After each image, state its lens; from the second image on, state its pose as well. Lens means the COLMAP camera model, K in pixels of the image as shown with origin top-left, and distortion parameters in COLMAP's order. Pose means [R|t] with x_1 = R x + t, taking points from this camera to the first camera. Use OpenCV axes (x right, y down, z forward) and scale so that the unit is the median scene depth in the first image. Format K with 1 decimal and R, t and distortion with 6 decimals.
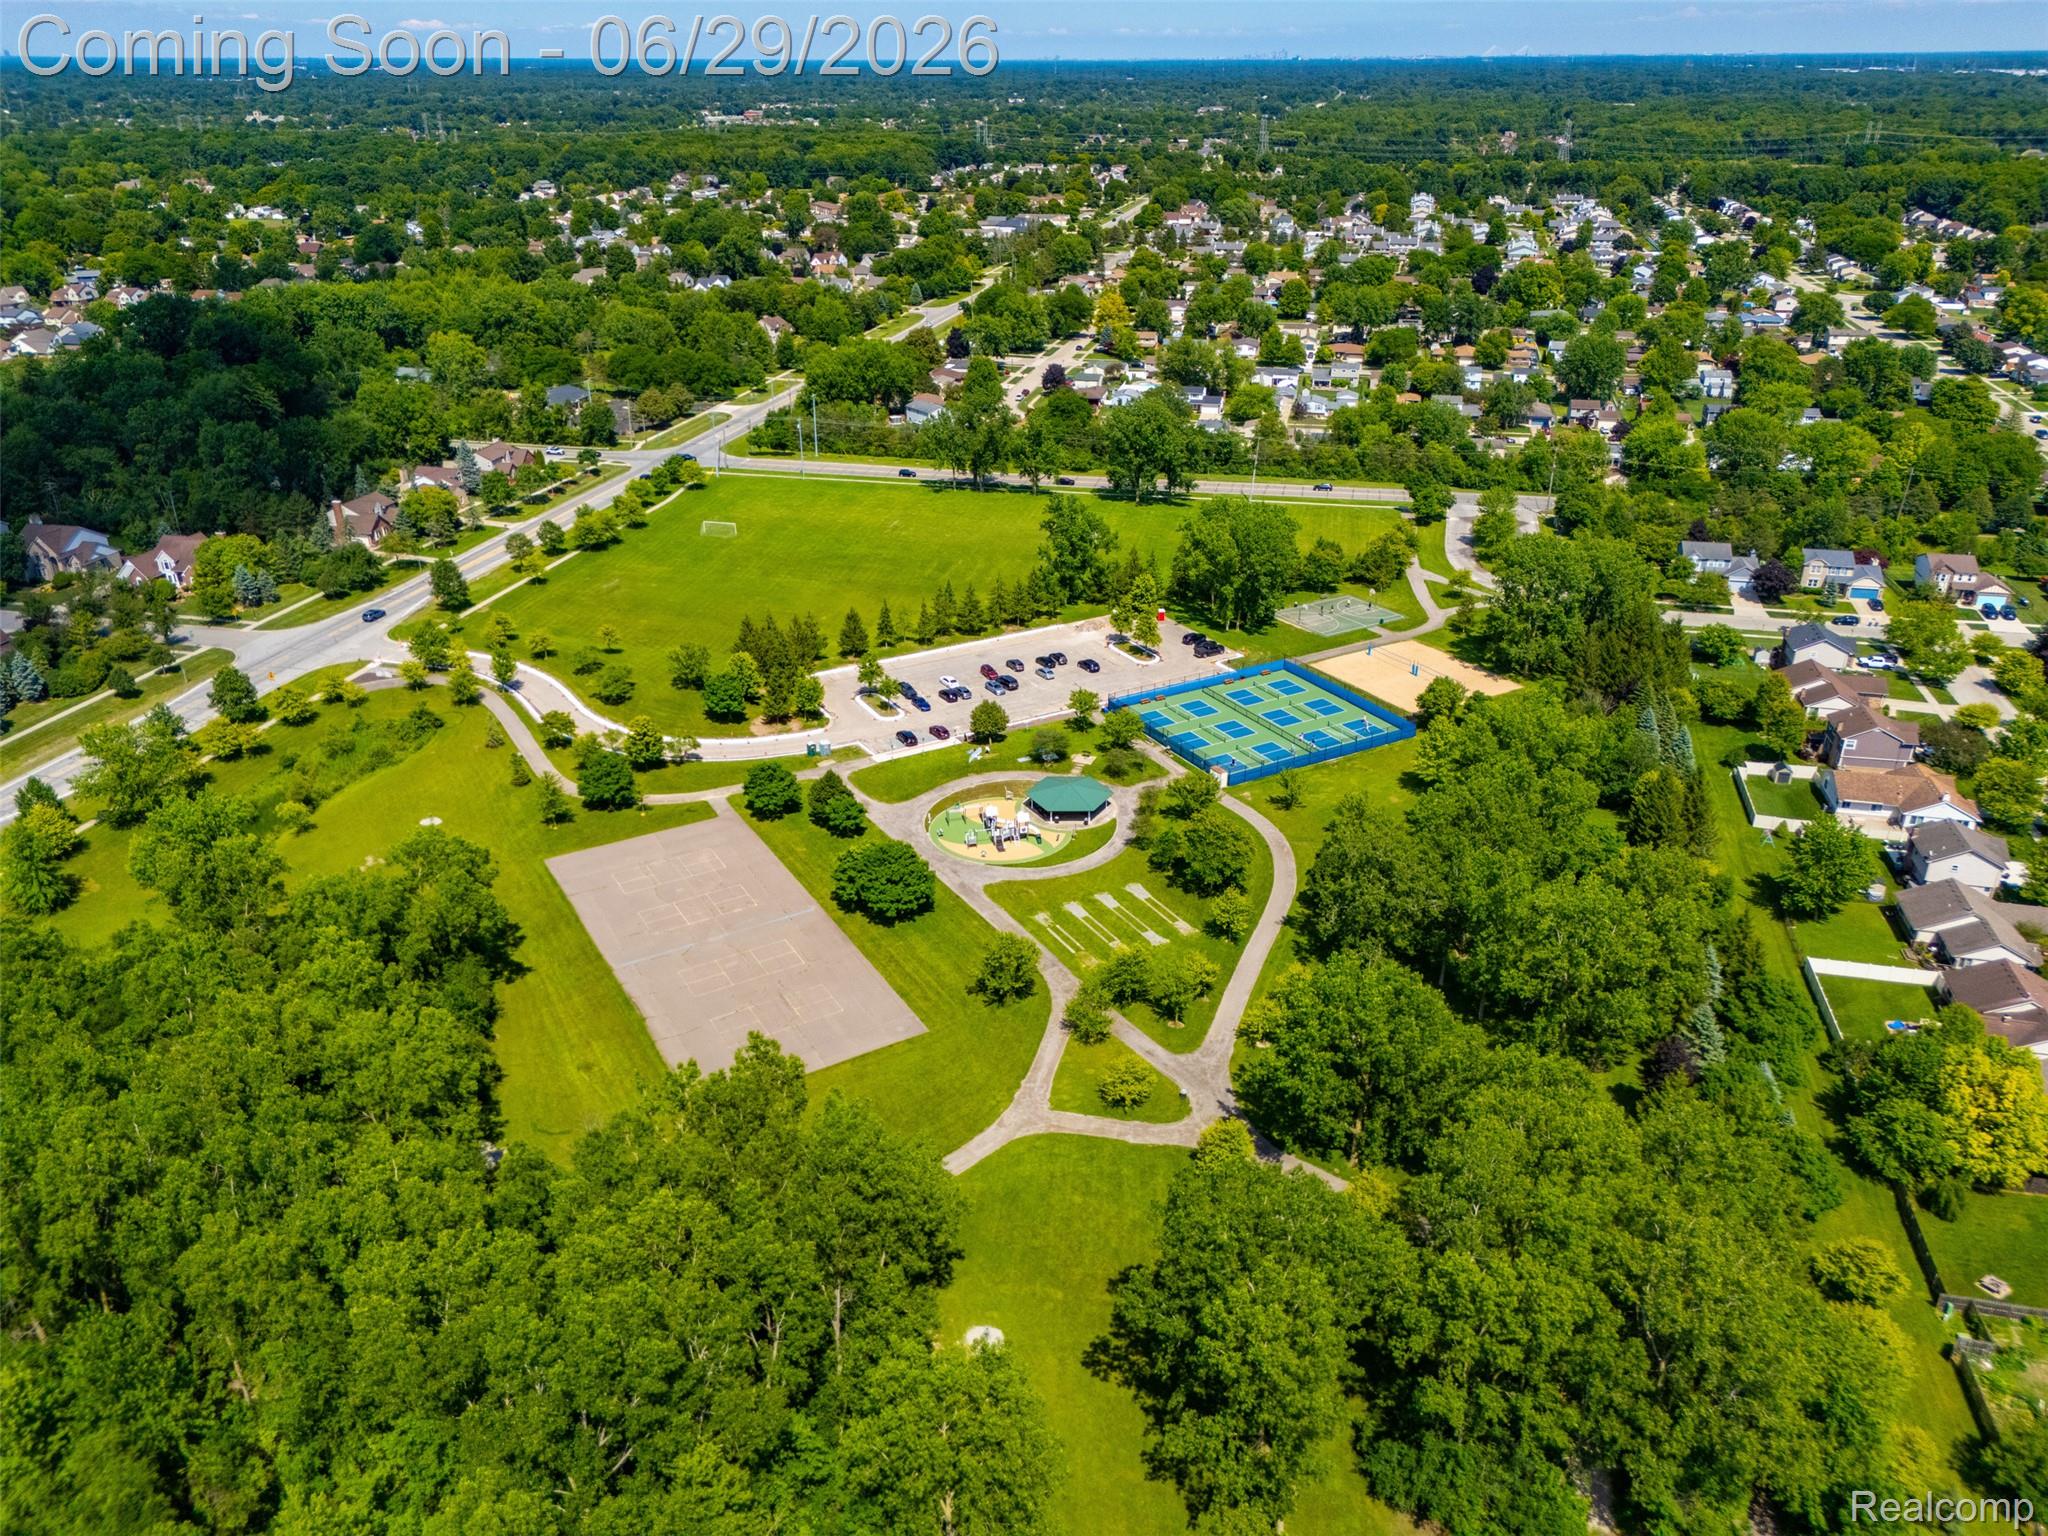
lens RADIAL K [[1513.2, 0, 1027.5], [0, 1513.2, 777.5], [0, 0, 1]] dist [0.058172, -0.050078]
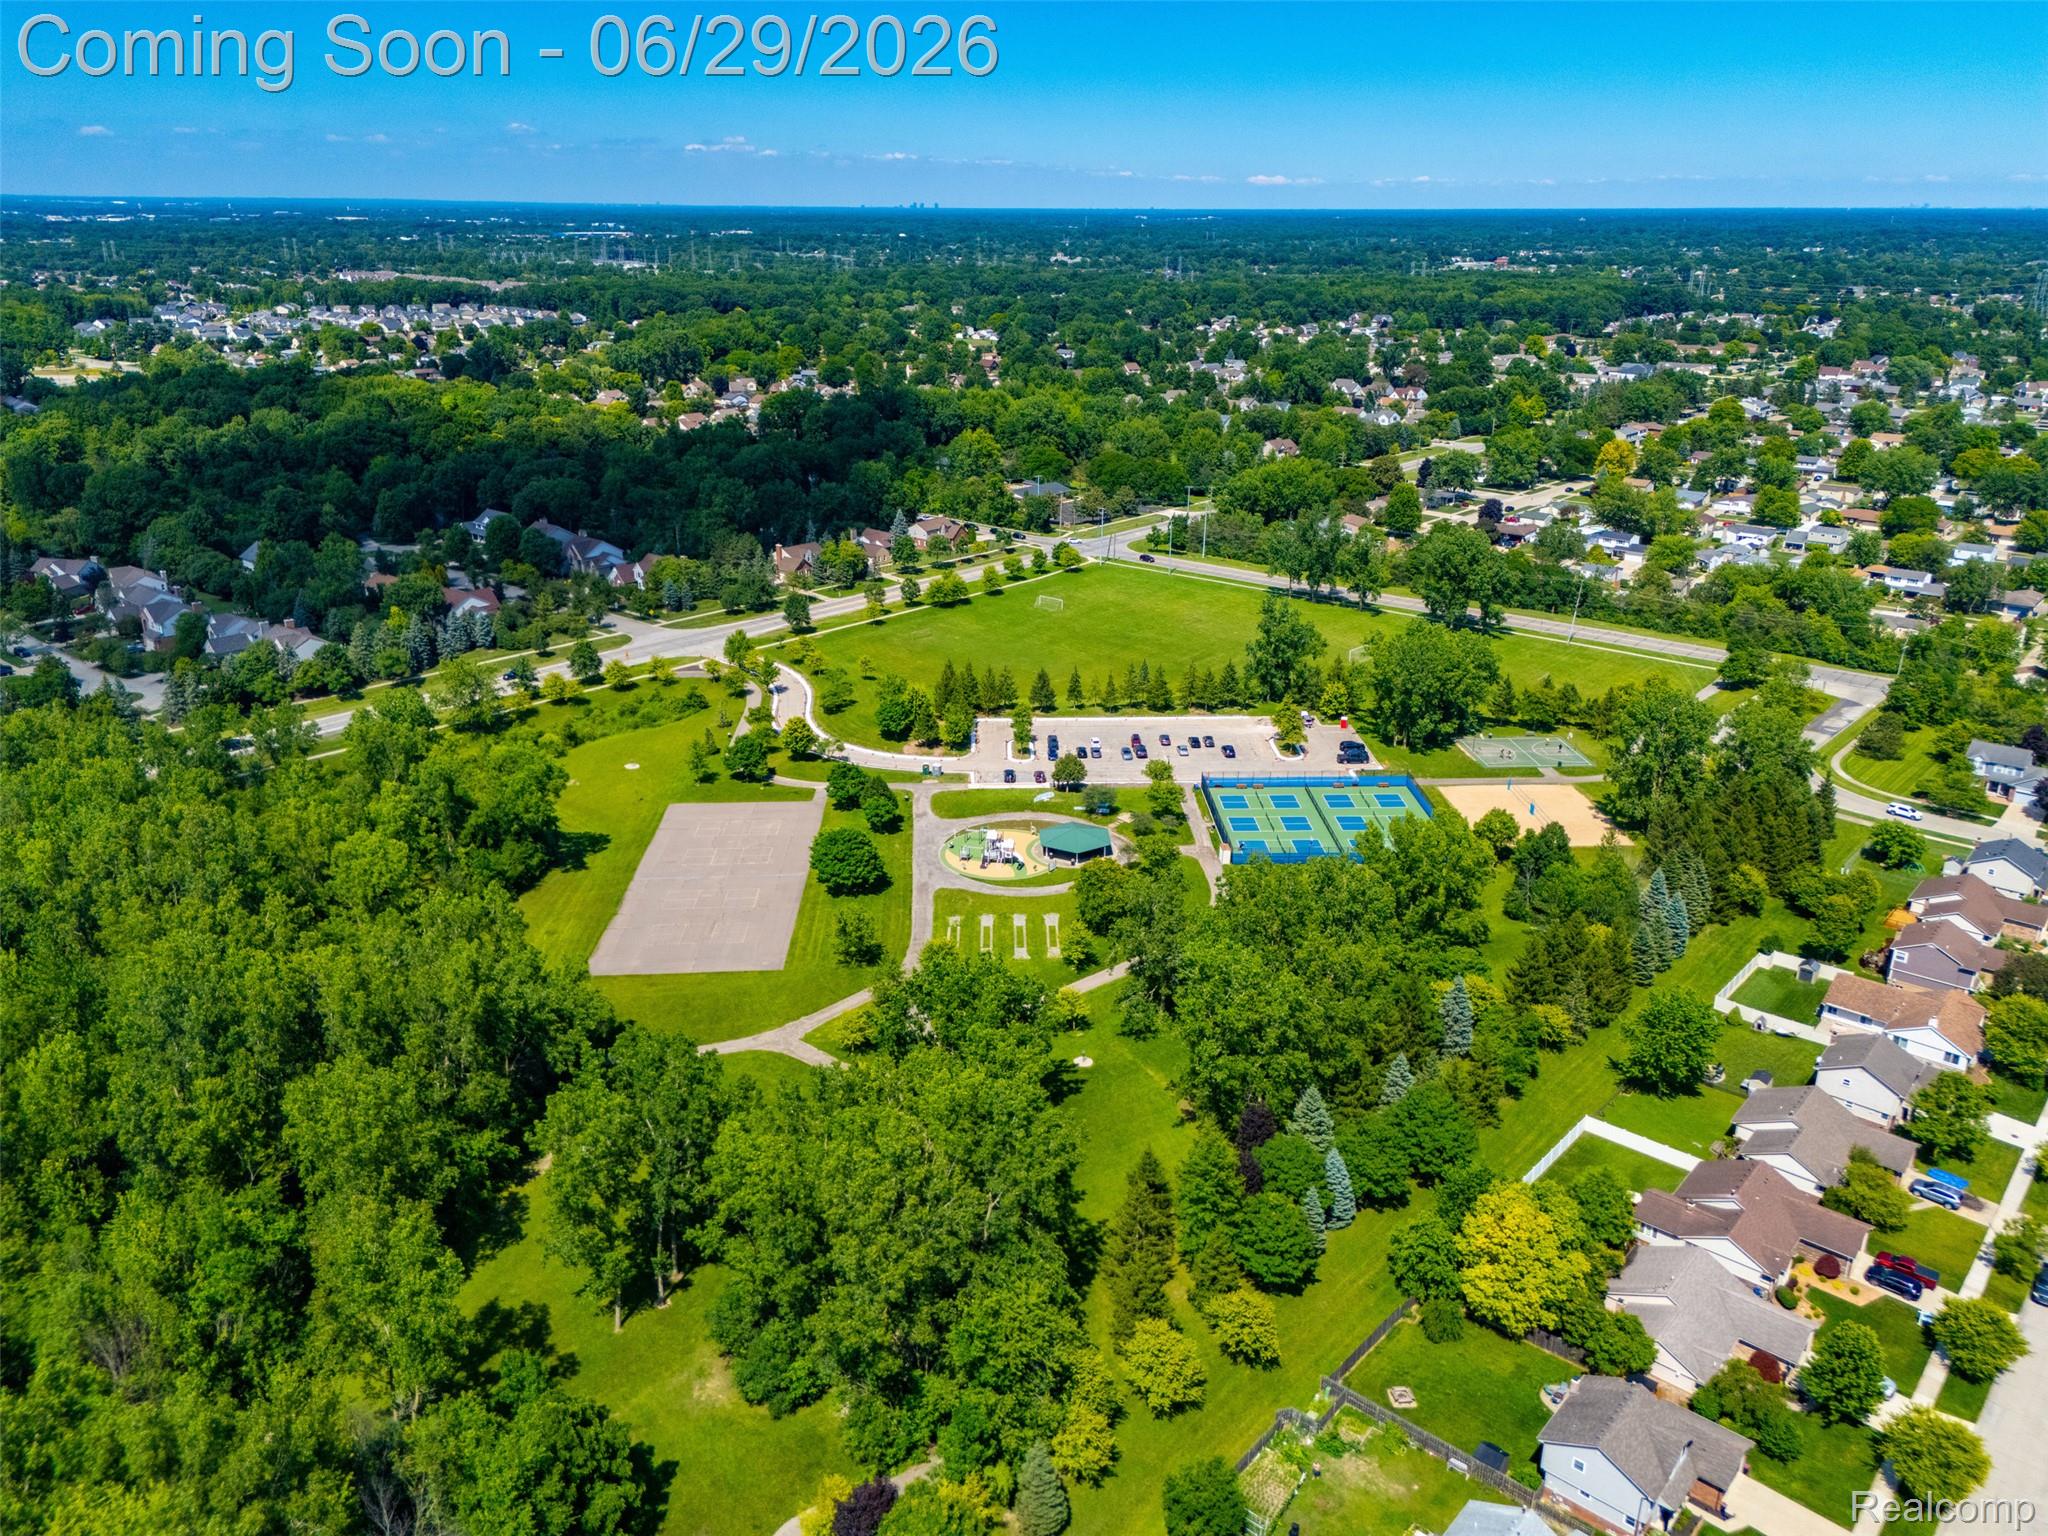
lens RADIAL K [[1513.2, 0, 1012.1], [0, 1513.2, 764.9], [0, 0, 1]] dist [0.058172, -0.050078]
pose [[0.879980, 0.168241, -0.444219, 0.381480], [-0.207586, 0.977355, -0.041062, 0.011073], [0.427251, 0.128347, 0.894977, -0.022320]]
